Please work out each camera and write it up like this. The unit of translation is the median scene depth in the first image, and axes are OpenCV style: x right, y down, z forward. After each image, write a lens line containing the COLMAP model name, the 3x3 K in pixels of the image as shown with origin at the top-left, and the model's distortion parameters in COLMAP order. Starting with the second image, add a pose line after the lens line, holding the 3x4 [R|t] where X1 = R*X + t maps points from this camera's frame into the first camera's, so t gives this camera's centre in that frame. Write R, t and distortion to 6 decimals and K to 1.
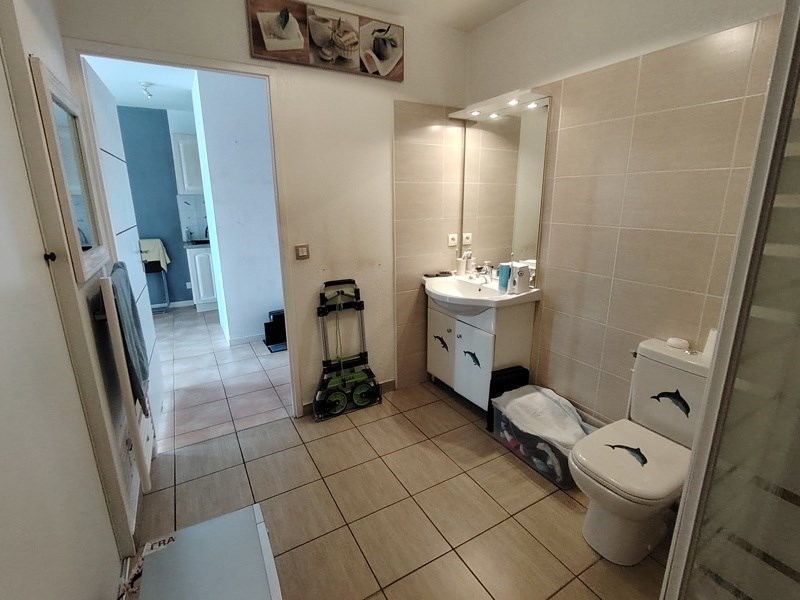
lens RADIAL K [[381.6, 0, 398.5], [0, 381.6, 294.9], [0, 0, 1]] dist [-0.002900, -0.000857]
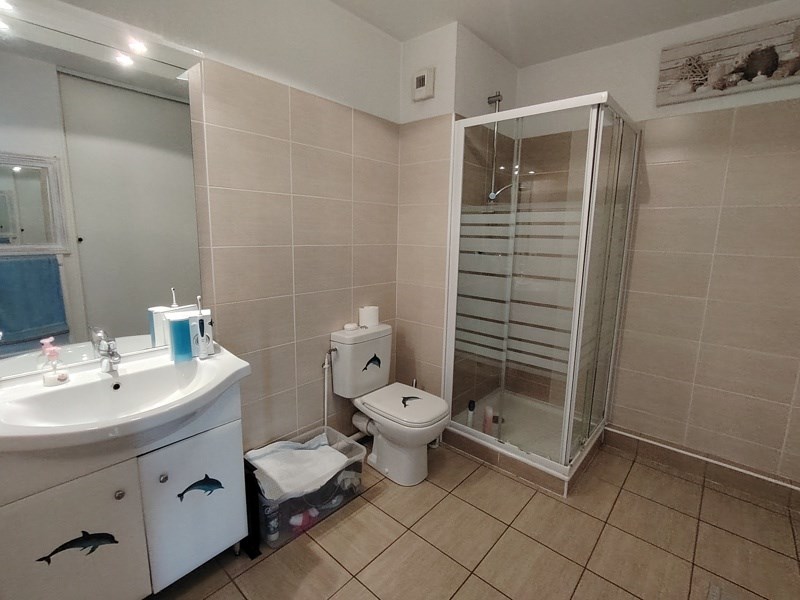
lens RADIAL K [[381.6, 0, 398.5], [0, 381.6, 294.9], [0, 0, 1]] dist [-0.002900, -0.000857]
pose [[-0.322922, -0.158112, 0.933125, -0.456143], [0.213888, 0.948246, 0.234694, -0.211792], [-0.921940, 0.275372, -0.272391, 0.958561]]
